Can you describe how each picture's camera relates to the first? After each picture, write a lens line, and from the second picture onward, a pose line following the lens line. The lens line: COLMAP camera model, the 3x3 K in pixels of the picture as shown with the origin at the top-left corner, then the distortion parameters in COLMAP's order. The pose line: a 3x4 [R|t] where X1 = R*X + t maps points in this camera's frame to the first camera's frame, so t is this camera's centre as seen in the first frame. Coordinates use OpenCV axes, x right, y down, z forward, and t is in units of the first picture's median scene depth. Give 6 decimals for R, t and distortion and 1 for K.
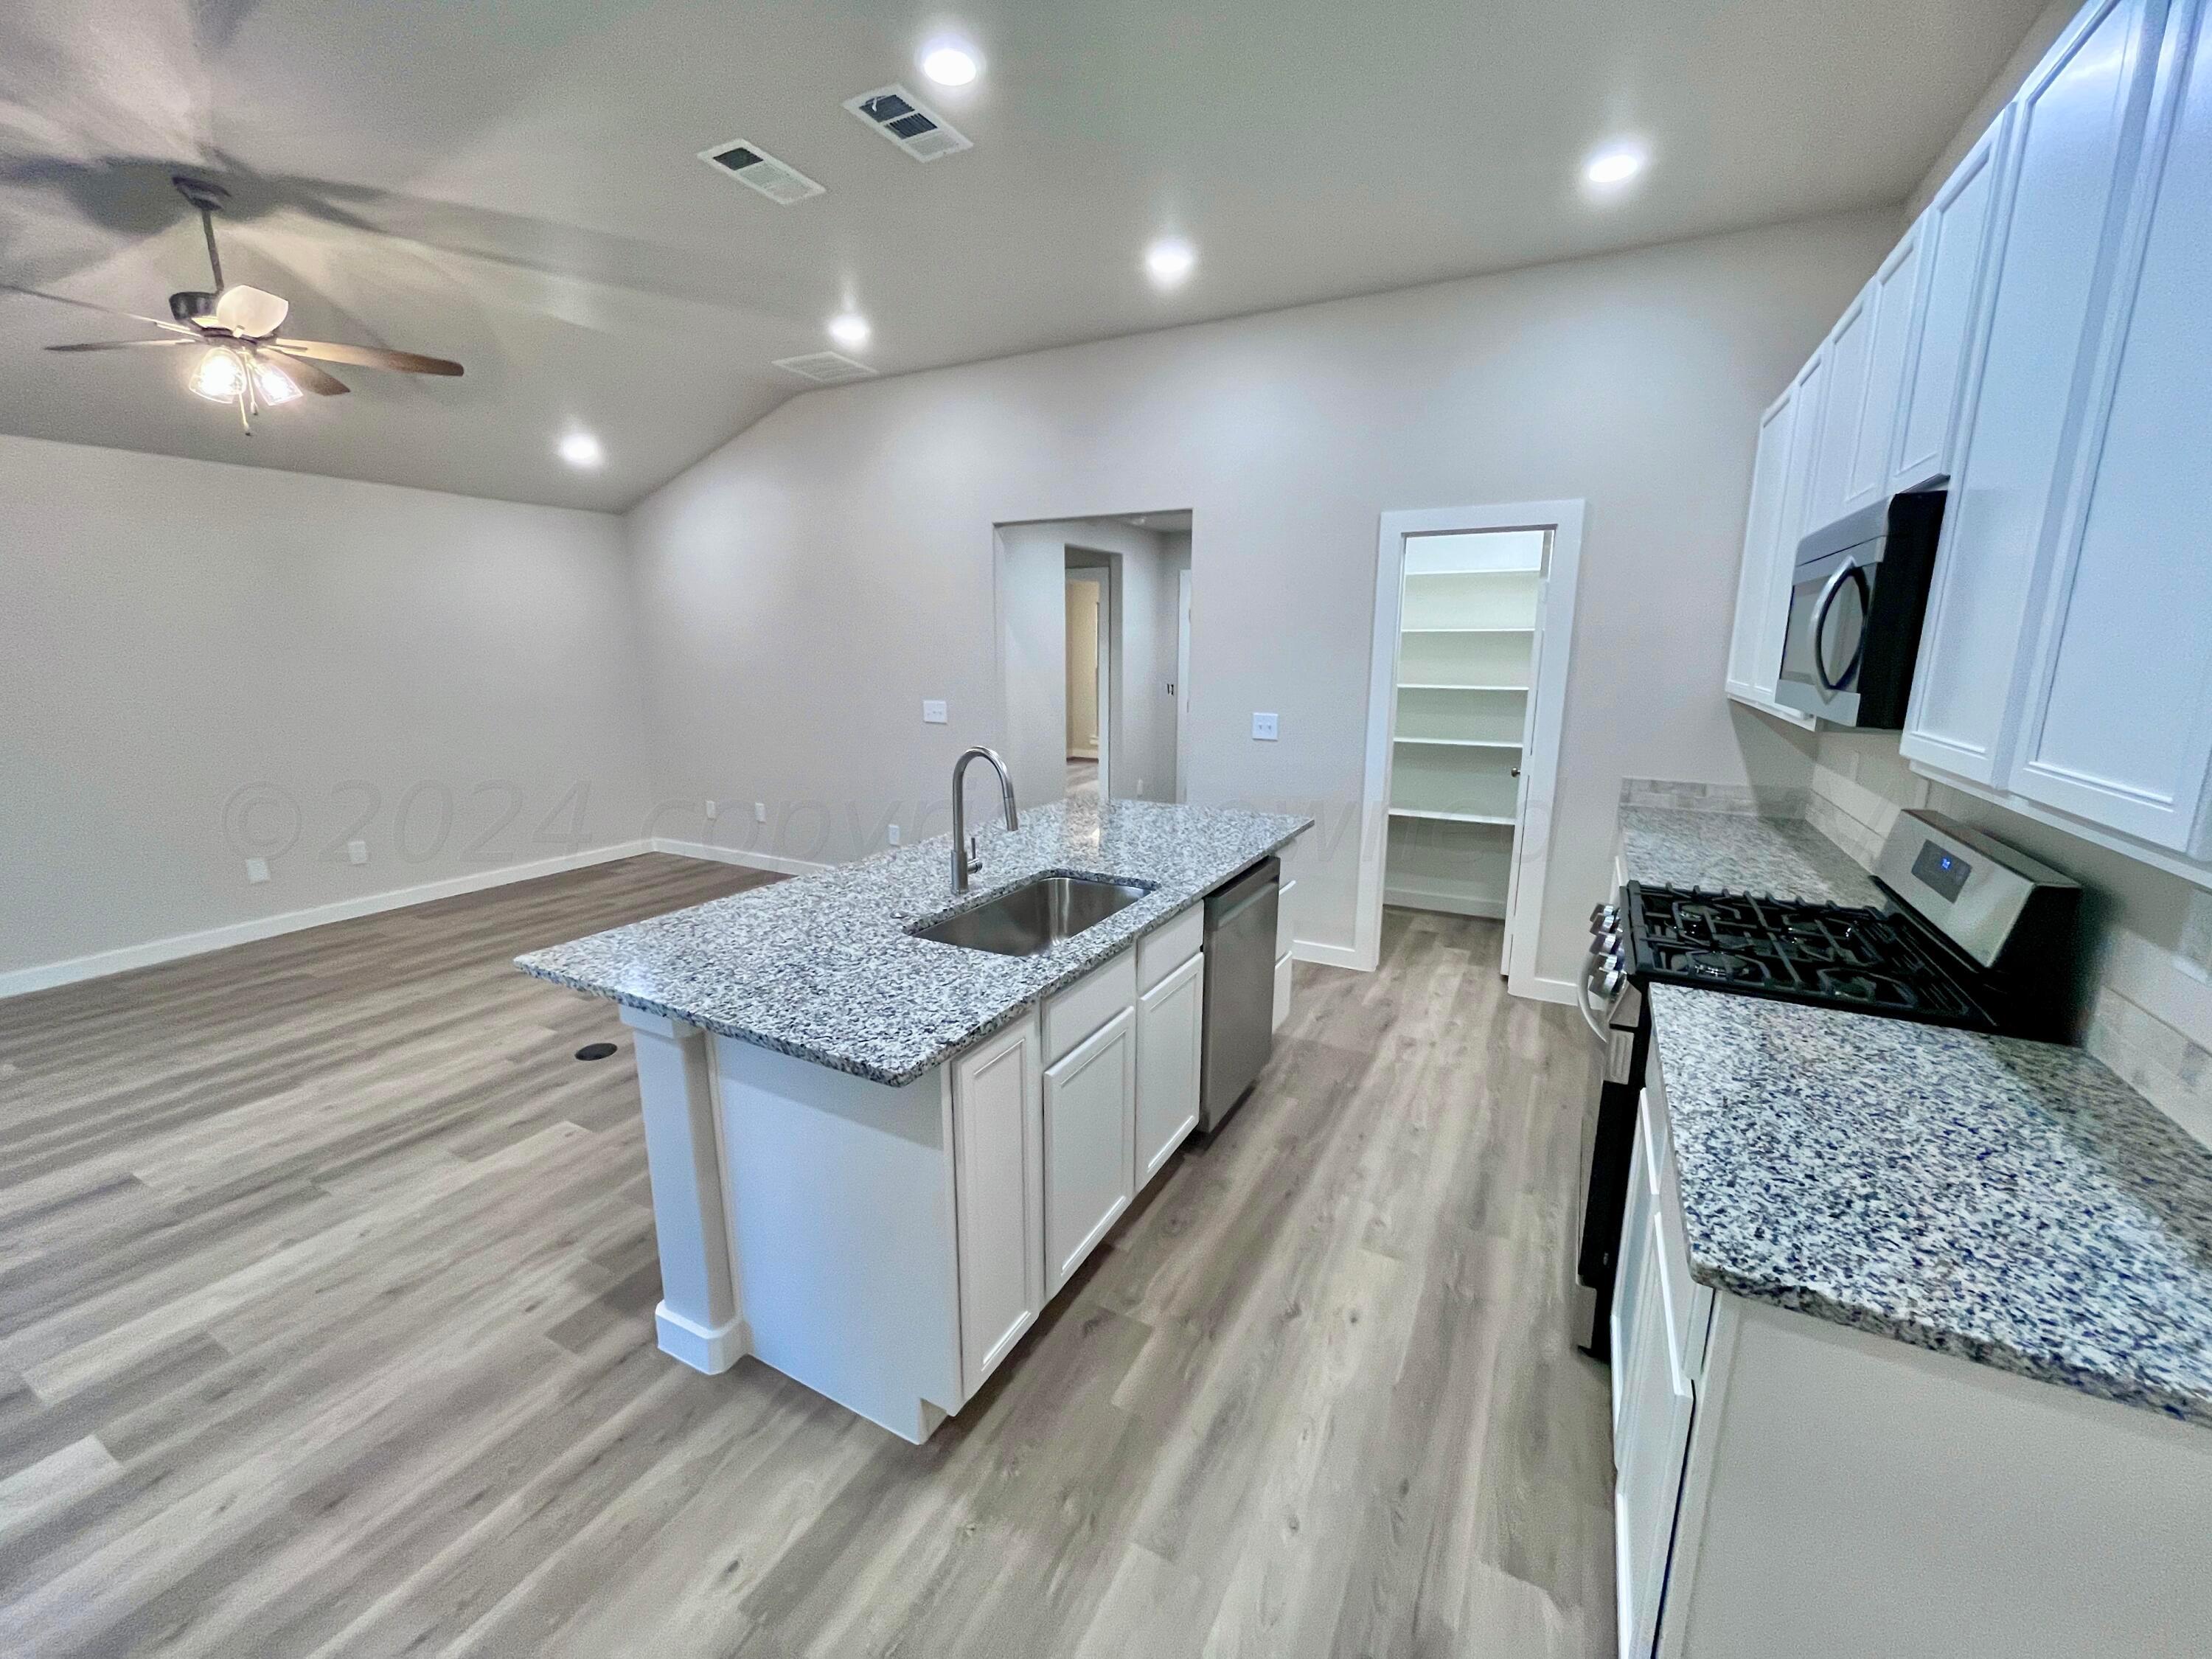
lens RADIAL K [[895.7, 0, 1095.4], [0, 895.7, 829.4], [0, 0, 1]] dist [-0.000436, 0.000209]
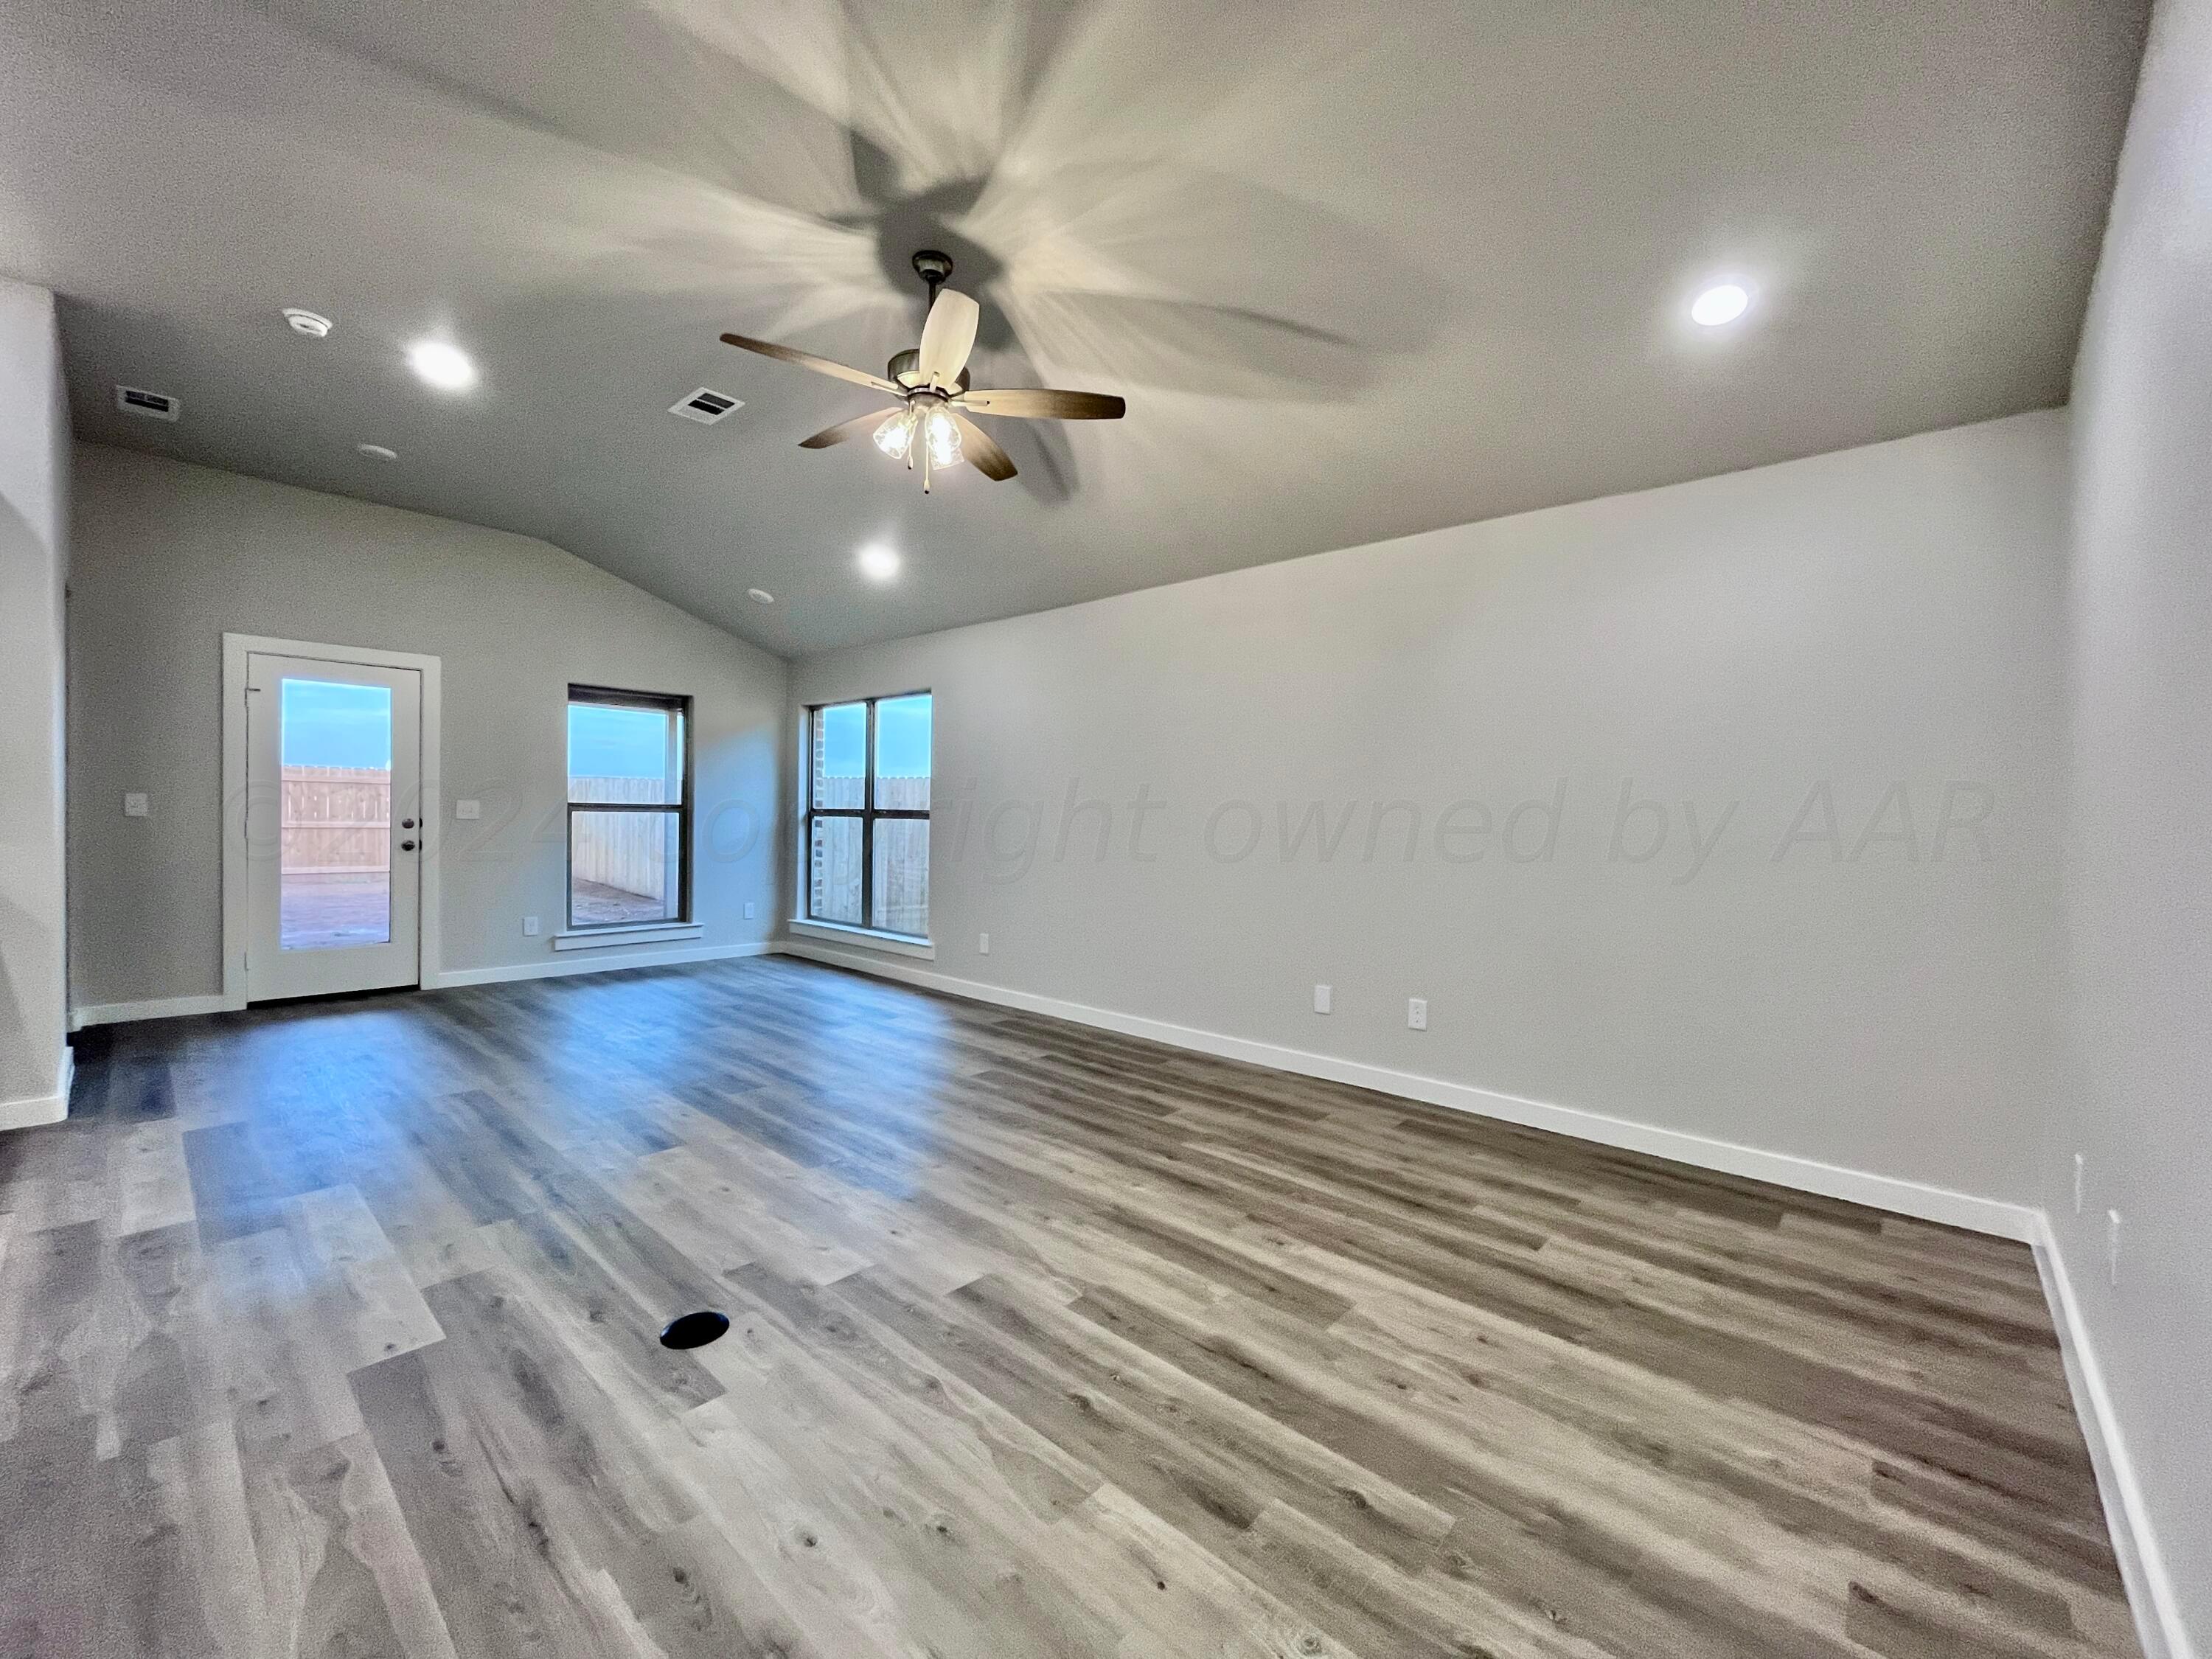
lens RADIAL K [[895.7, 0, 1101.1], [0, 895.7, 828.8], [0, 0, 1]] dist [-0.001915, -0.000030]
pose [[-0.241670, 0.009979, -0.970307, -0.067192], [-0.216087, 0.974285, 0.063839, -0.222808], [0.945993, 0.225098, -0.233299, 1.718860]]
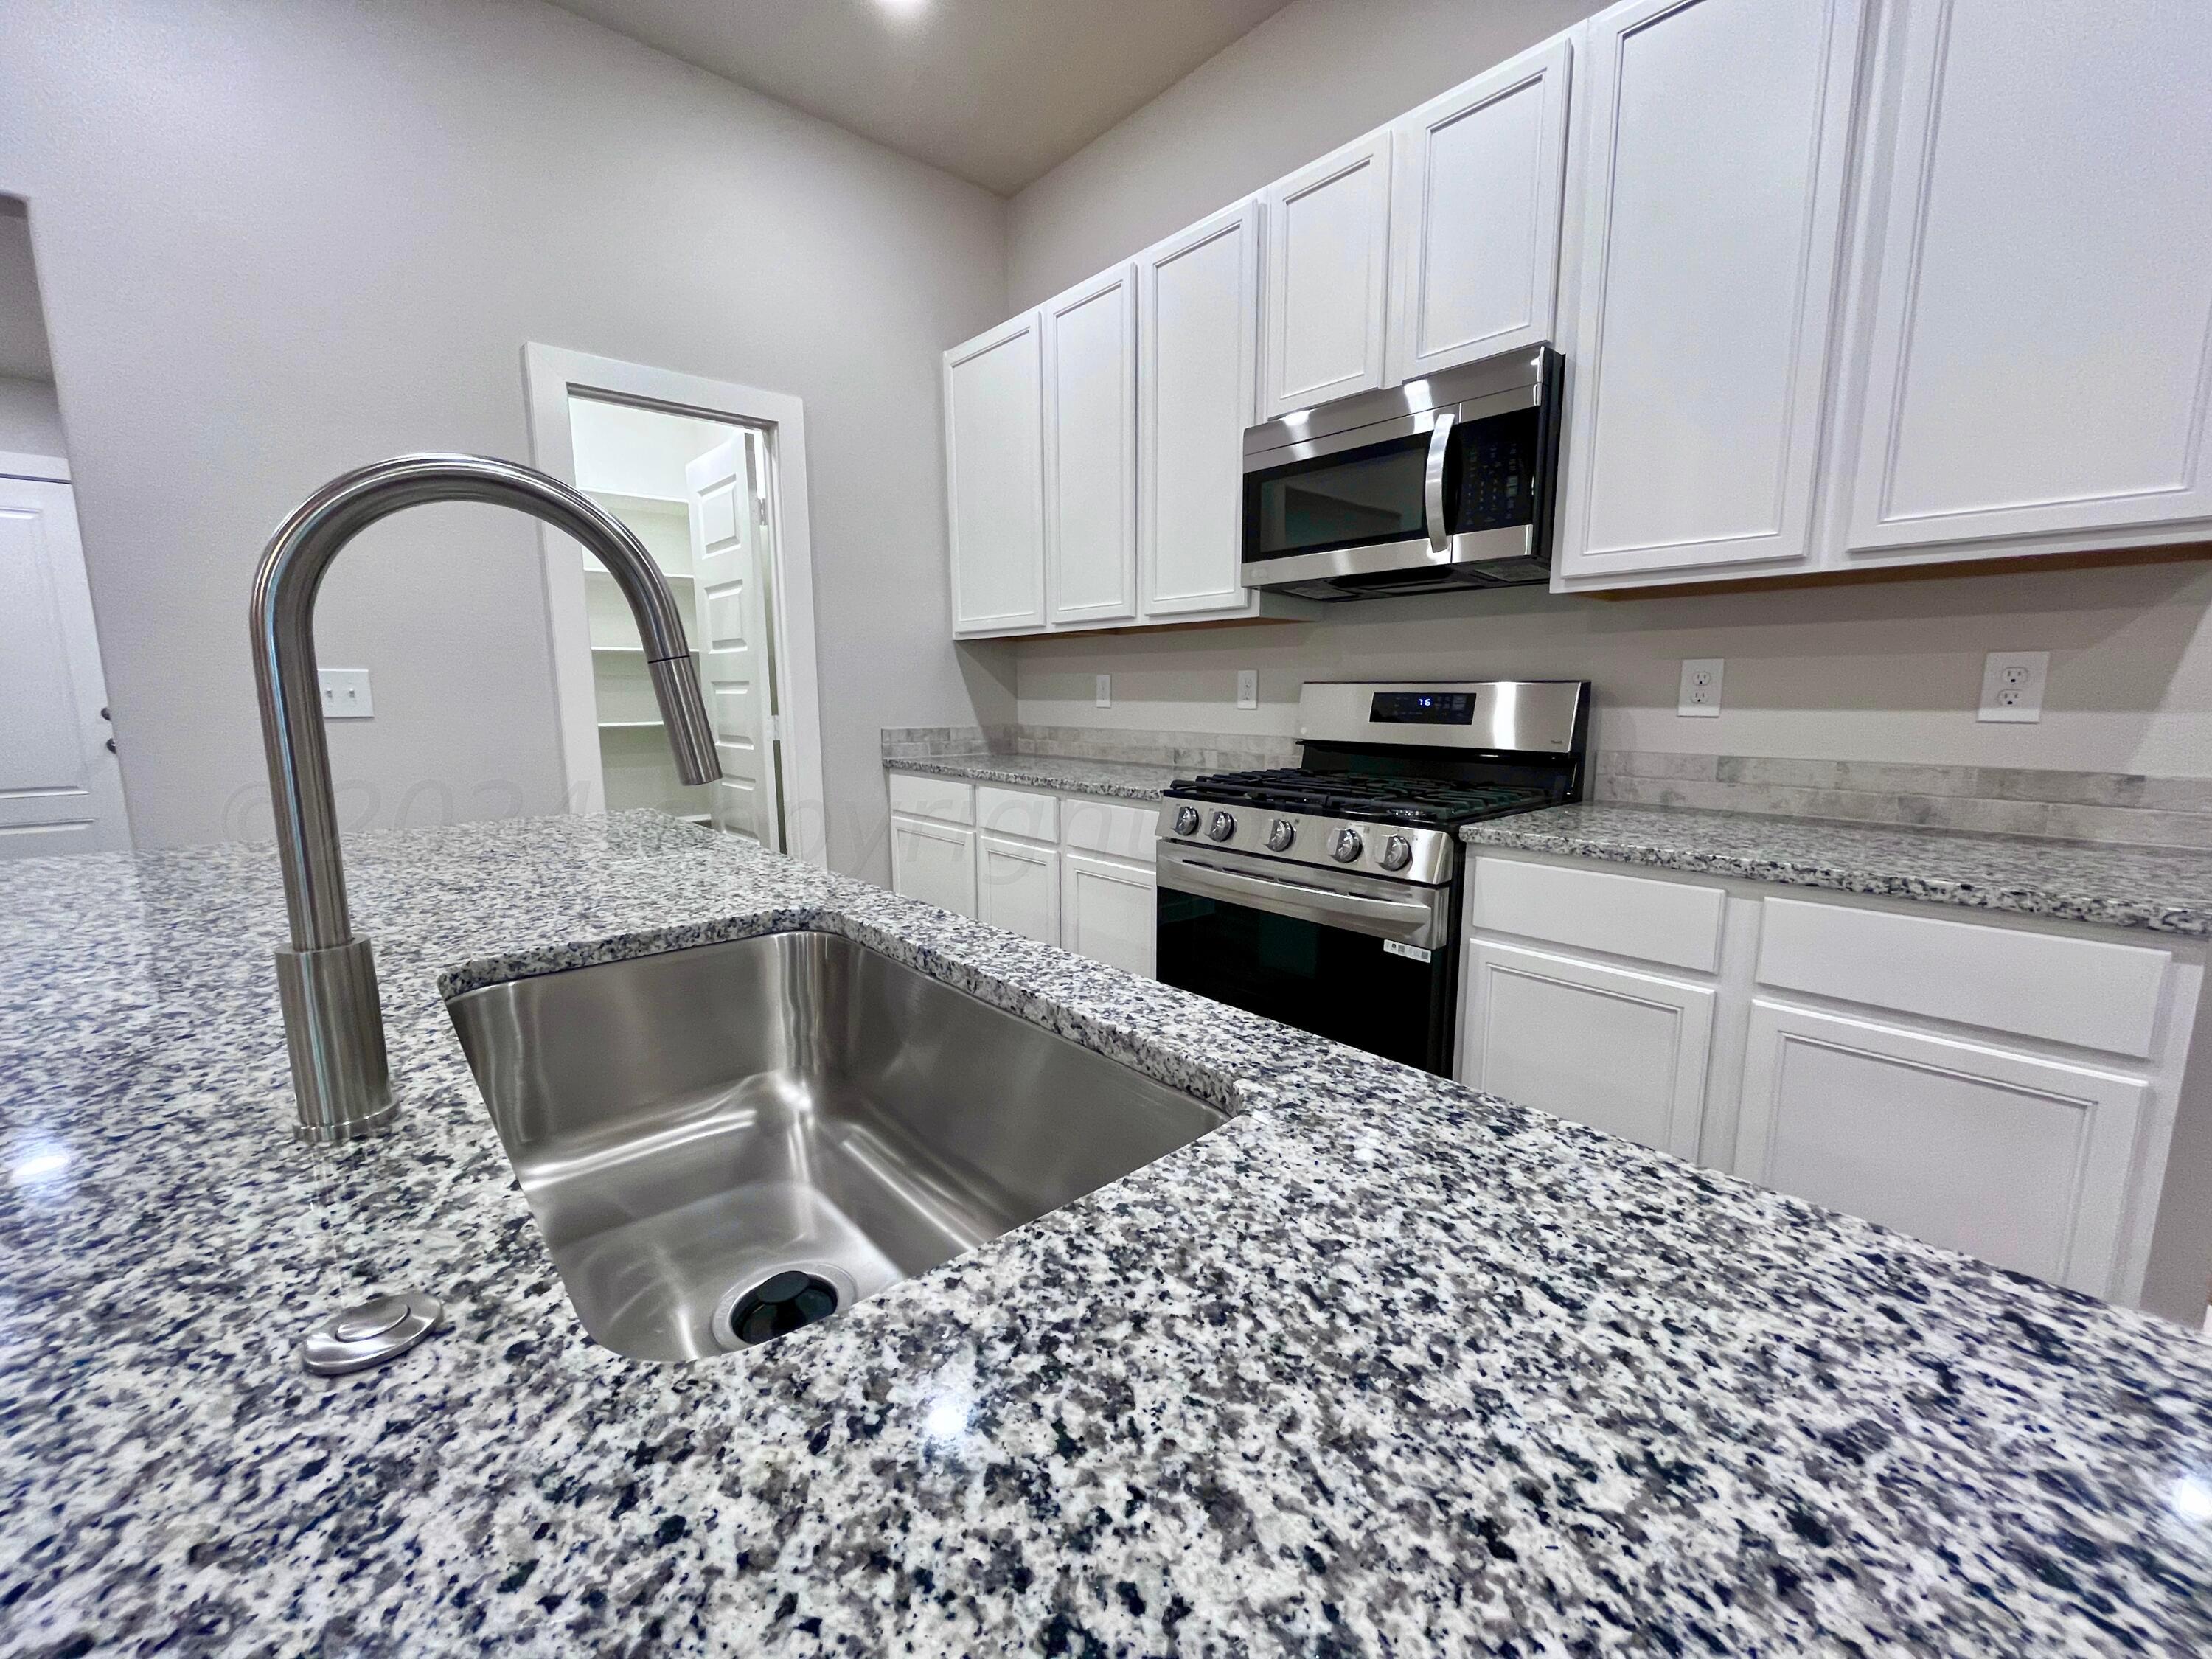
lens RADIAL K [[895.7, 0, 1101.1], [0, 895.7, 828.8], [0, 0, 1]] dist [-0.001915, -0.000030]
pose [[0.349549, -0.147864, 0.925177, -0.259213], [0.197420, 0.976922, 0.081545, 0.014549], [-0.915882, 0.154145, 0.370673, 0.665717]]
